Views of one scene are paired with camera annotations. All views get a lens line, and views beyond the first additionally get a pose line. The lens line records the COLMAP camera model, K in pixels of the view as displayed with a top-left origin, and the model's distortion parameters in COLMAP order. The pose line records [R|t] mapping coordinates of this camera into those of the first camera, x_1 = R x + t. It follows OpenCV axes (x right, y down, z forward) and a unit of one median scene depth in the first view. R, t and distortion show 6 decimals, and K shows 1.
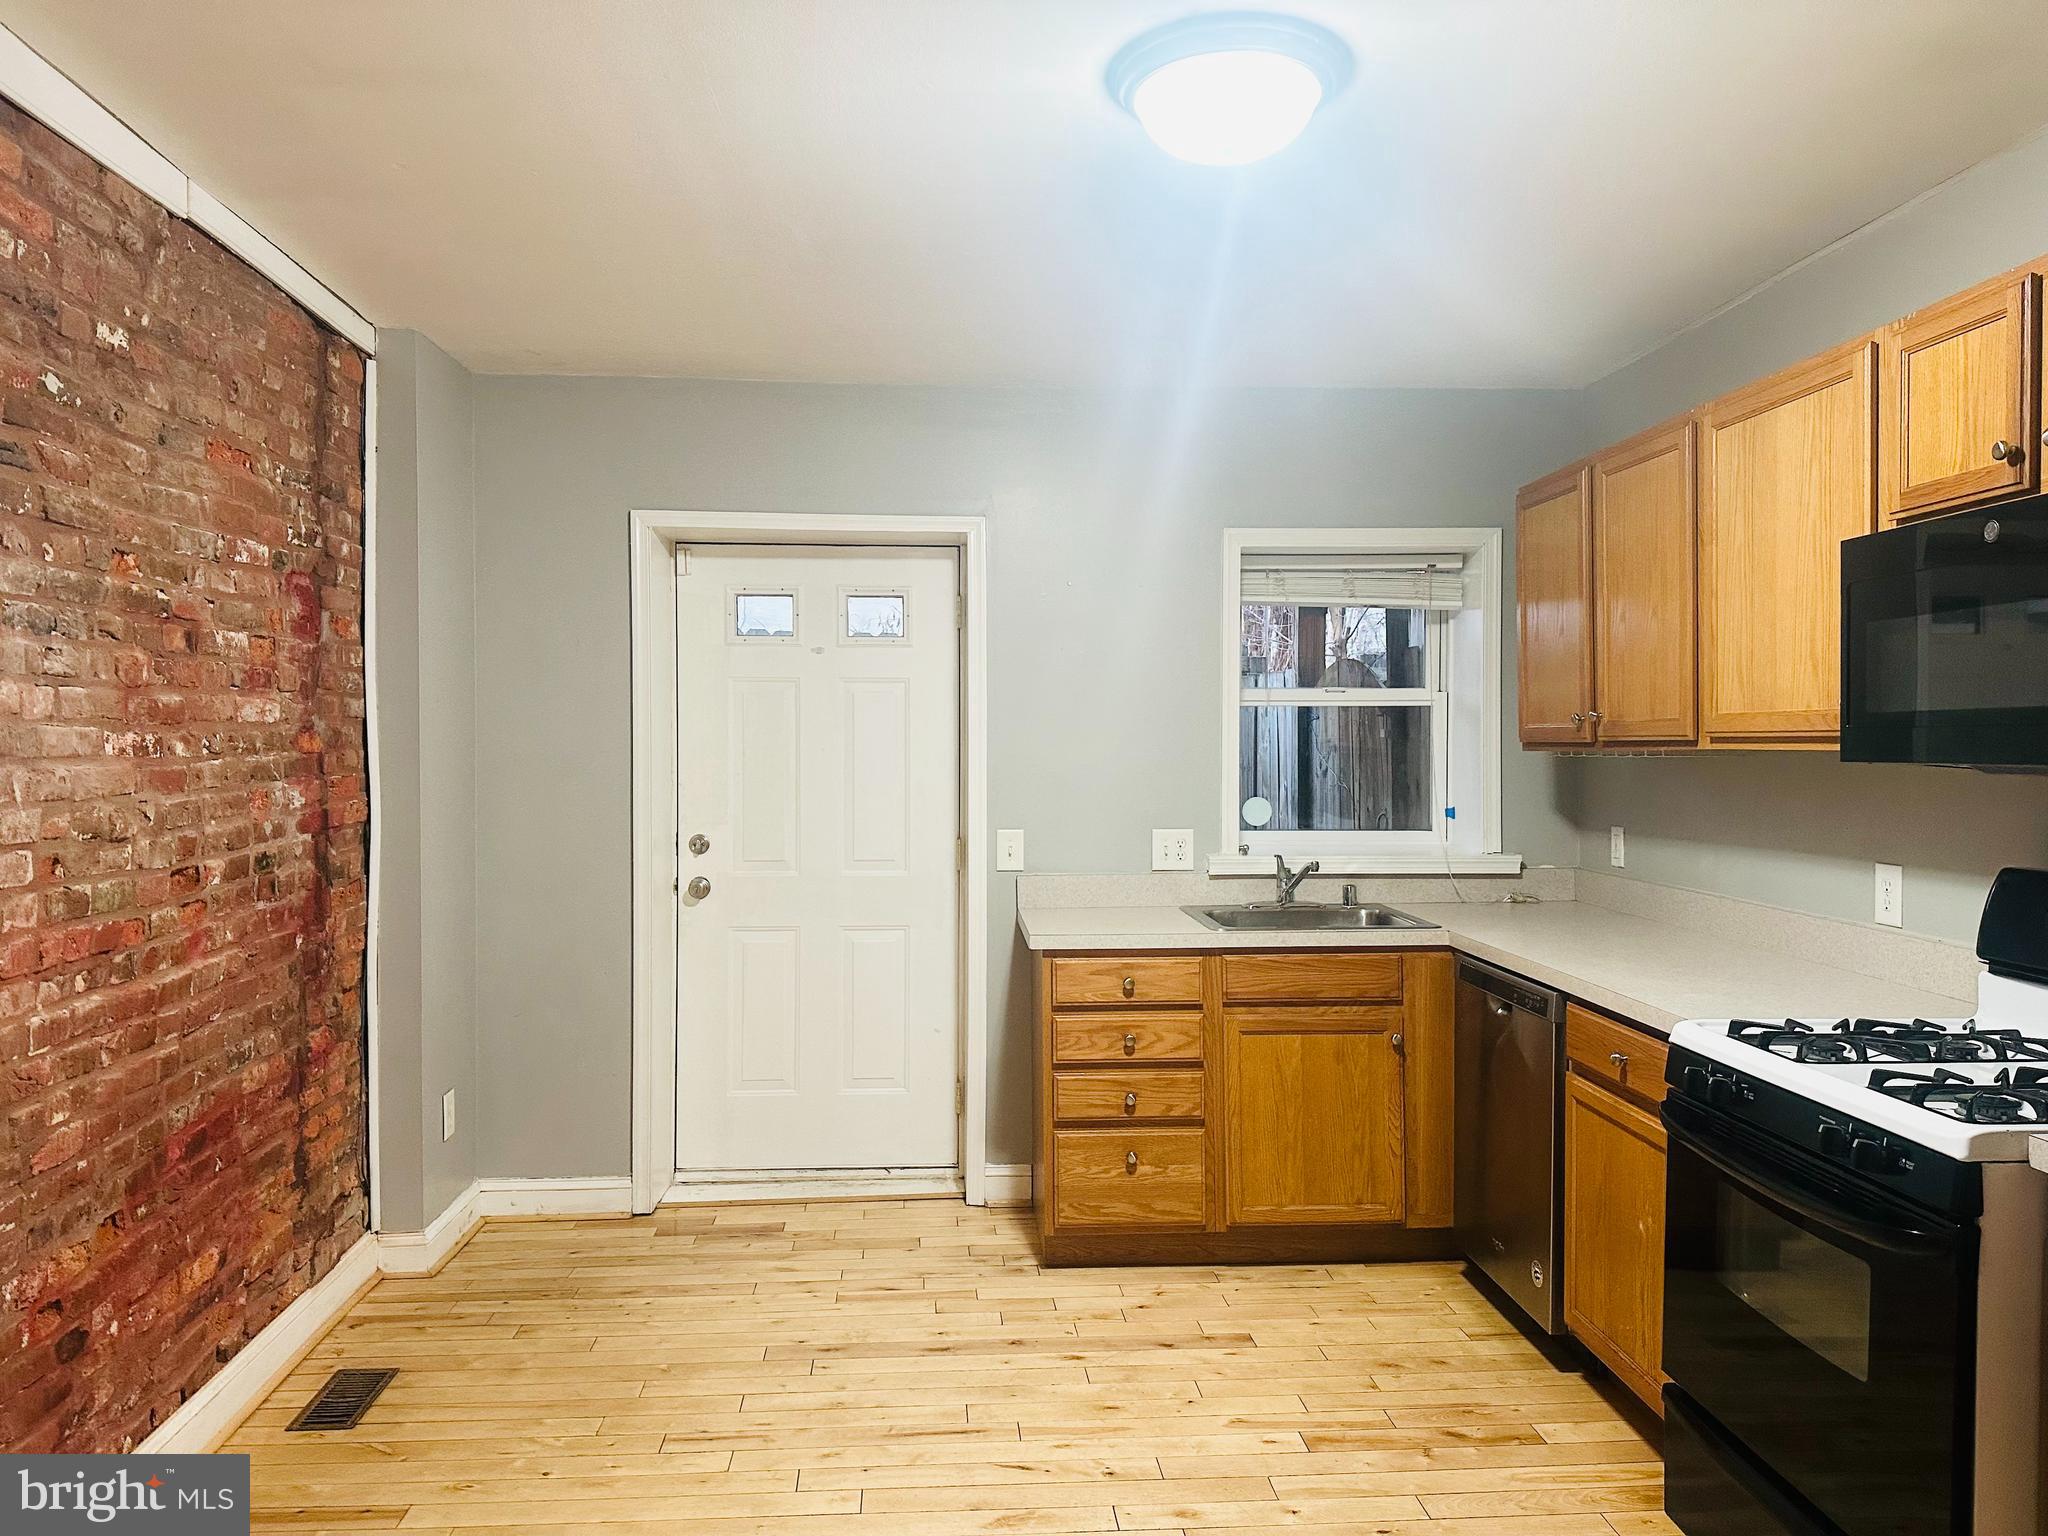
lens RADIAL K [[1448.8, 0, 1023.6], [0, 1448.8, 760.2], [0, 0, 1]] dist [0.004450, -0.005979]
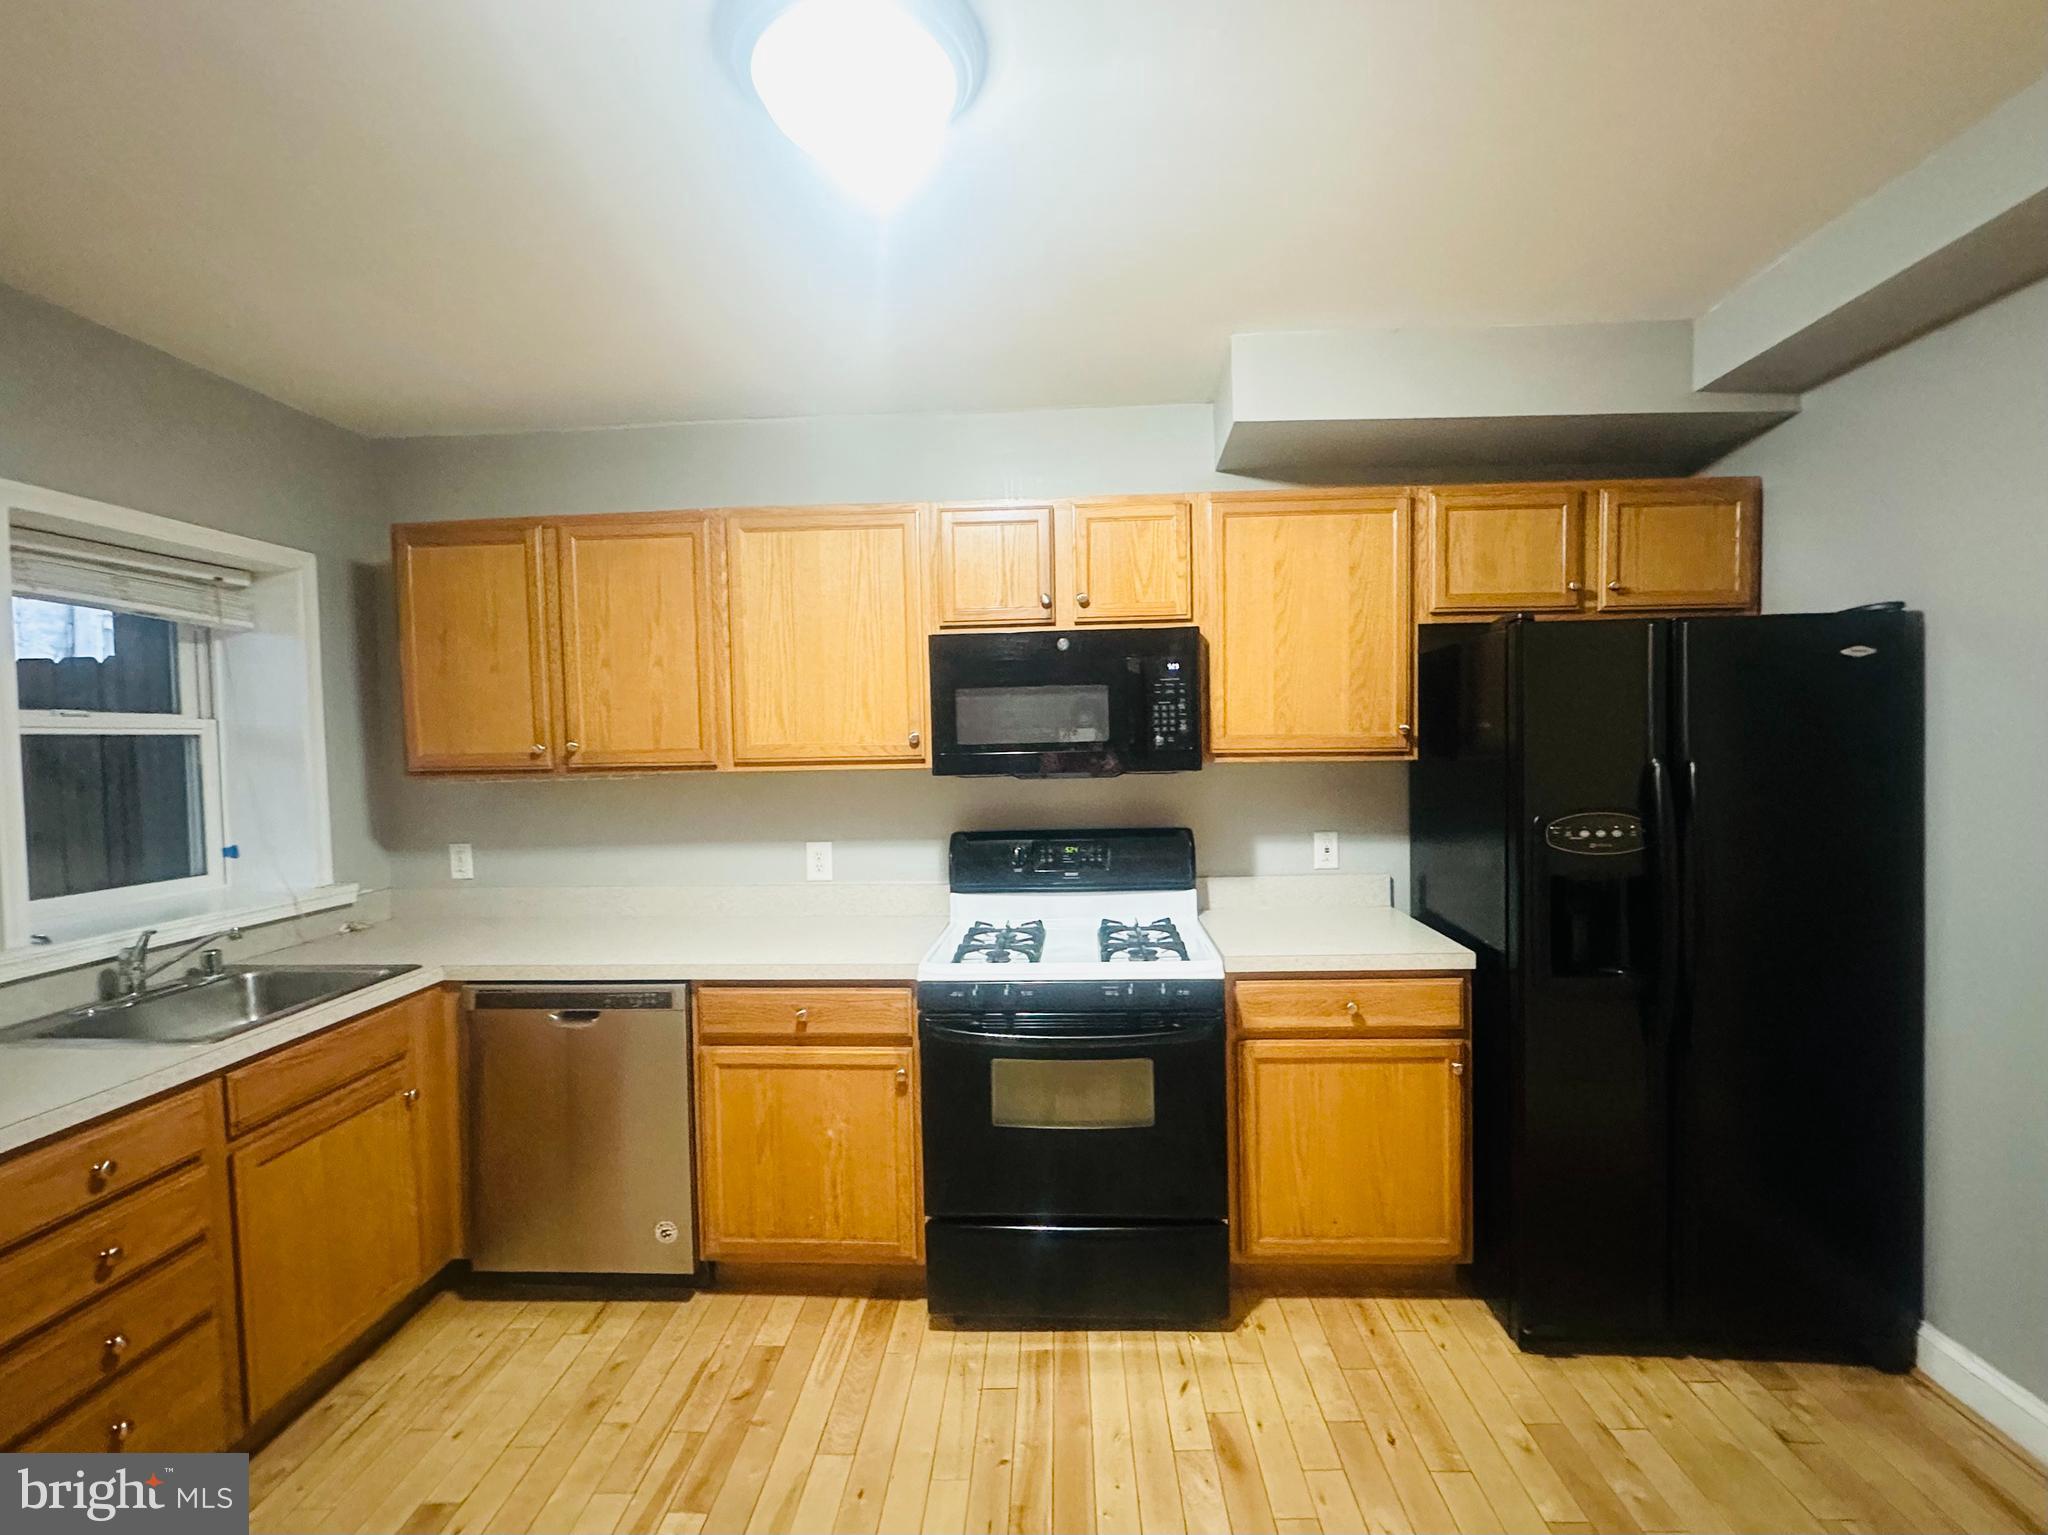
lens RADIAL K [[916.2, 0, 1029.5], [0, 916.2, 770.9], [0, 0, 1]] dist [-0.004363, -0.000125]
pose [[0.094193, -0.035541, 0.994919, -0.282238], [0.030026, 0.999009, 0.032845, -0.023100], [-0.995101, 0.026779, 0.095167, 0.547113]]
